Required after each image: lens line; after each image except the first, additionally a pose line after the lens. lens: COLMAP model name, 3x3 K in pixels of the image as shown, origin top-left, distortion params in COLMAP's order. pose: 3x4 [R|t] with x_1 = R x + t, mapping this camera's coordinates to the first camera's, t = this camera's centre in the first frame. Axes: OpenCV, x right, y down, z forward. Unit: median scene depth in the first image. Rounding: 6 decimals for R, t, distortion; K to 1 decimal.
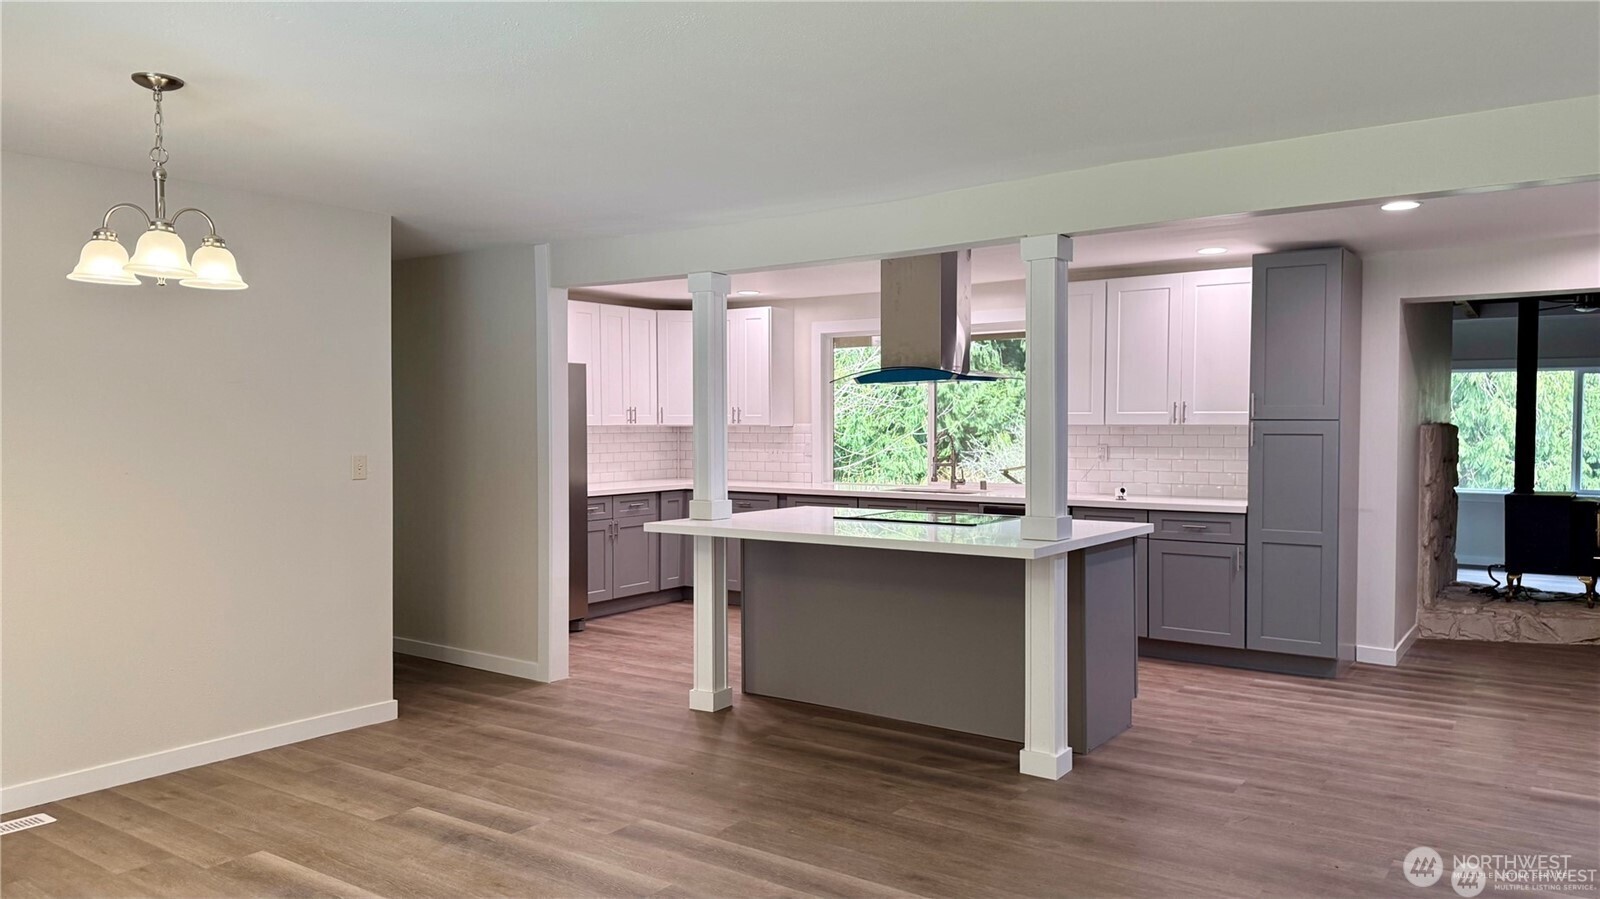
lens RADIAL K [[1134.4, 0, 793.7], [0, 1134.4, 449.5], [0, 0, 1]] dist [0.047657, -0.052151]
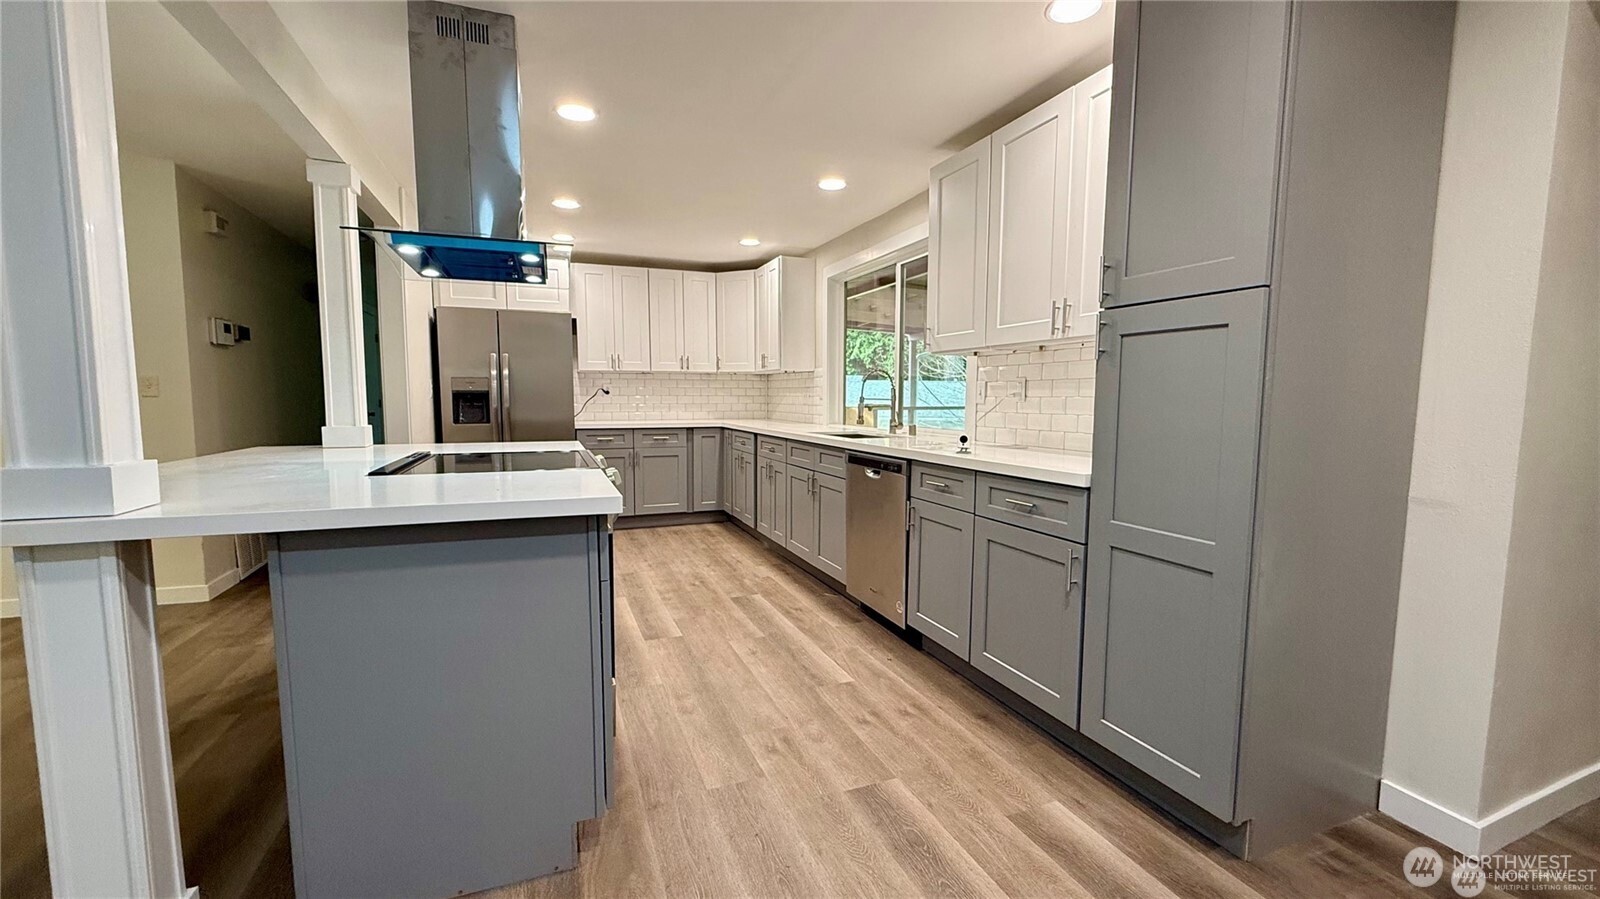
lens RADIAL K [[642.7, 0, 807.6], [0, 642.7, 456.2], [0, 0, 1]] dist [0.003518, 0.000221]
pose [[0.839741, 0.056350, -0.540055, 0.357790], [-0.021765, 0.997294, 0.070216, 0.018517], [0.542551, -0.047209, 0.838696, 0.541764]]
